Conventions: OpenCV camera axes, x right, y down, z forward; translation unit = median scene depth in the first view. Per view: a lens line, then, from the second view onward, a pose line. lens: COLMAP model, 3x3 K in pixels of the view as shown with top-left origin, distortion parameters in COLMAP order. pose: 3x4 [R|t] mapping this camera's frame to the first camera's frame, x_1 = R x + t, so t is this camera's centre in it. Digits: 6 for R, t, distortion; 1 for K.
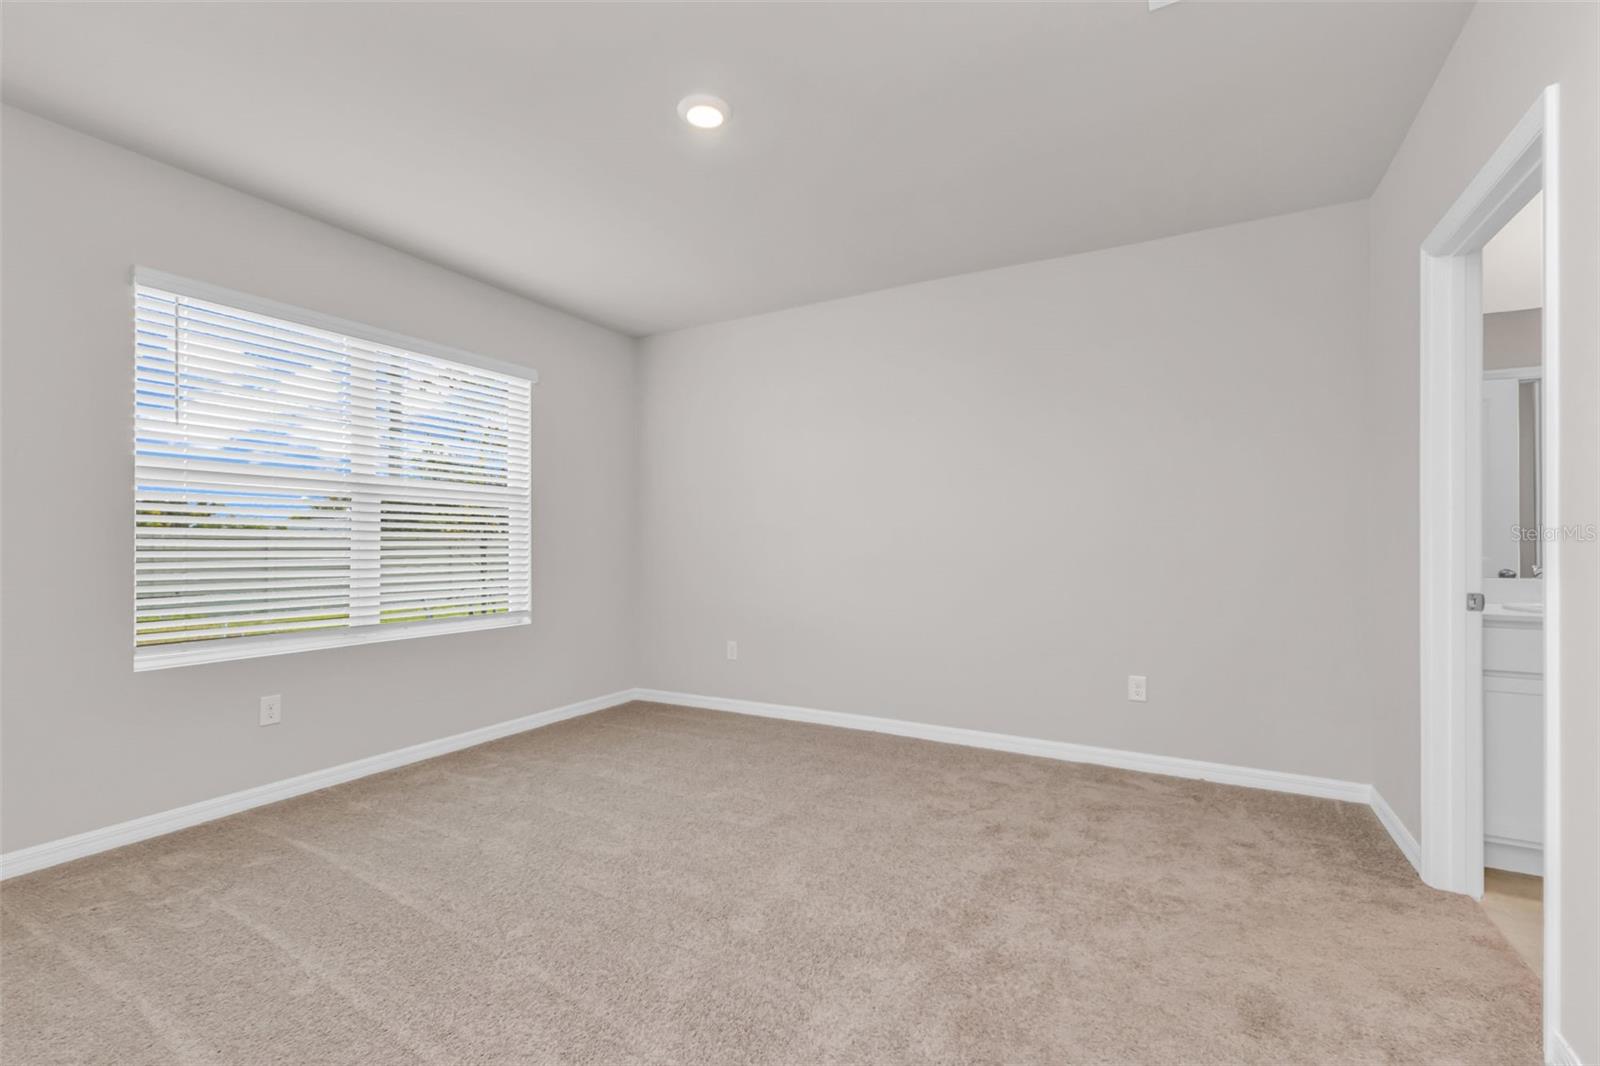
lens RADIAL K [[684.0, 0, 790.5], [0, 684.0, 536.5], [0, 0, 1]] dist [-0.001778, -0.000225]
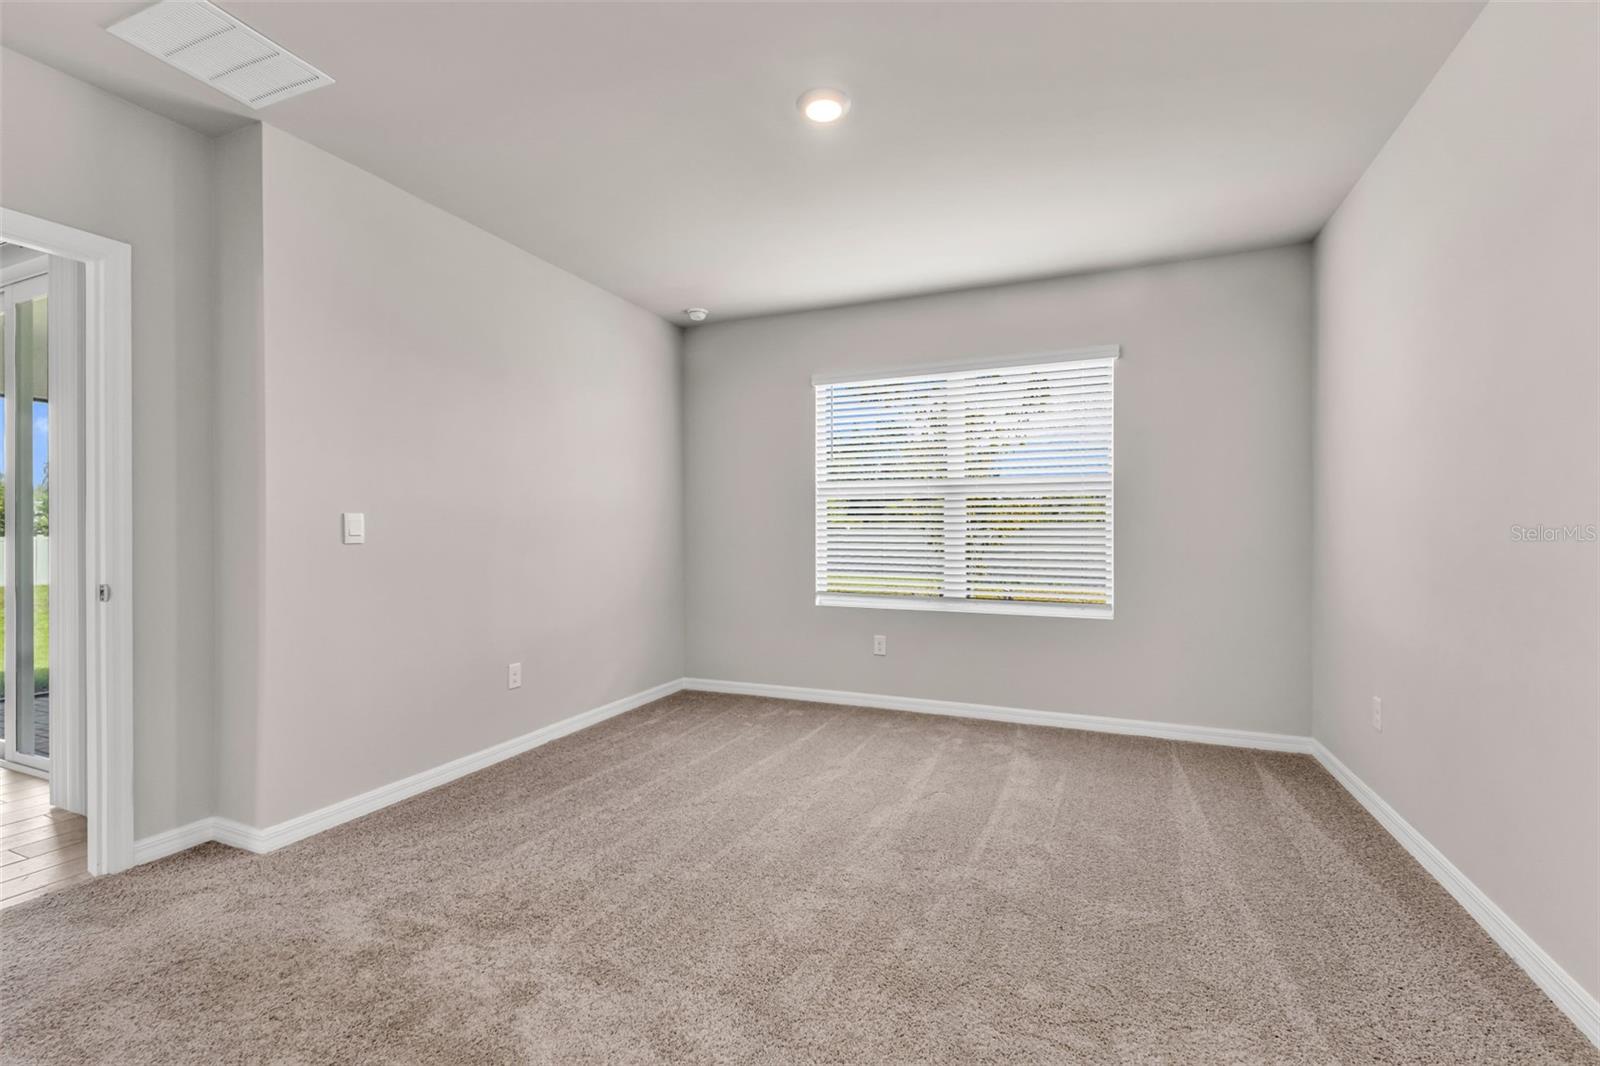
lens RADIAL K [[685.6, 0, 805.1], [0, 685.6, 522.8], [0, 0, 1]] dist [0.000395, -0.000114]
pose [[0.120042, -0.000026, -0.992769, 0.608488], [0.013355, 0.999910, 0.001589, -0.013310], [0.992679, -0.013449, 0.120031, 0.581023]]
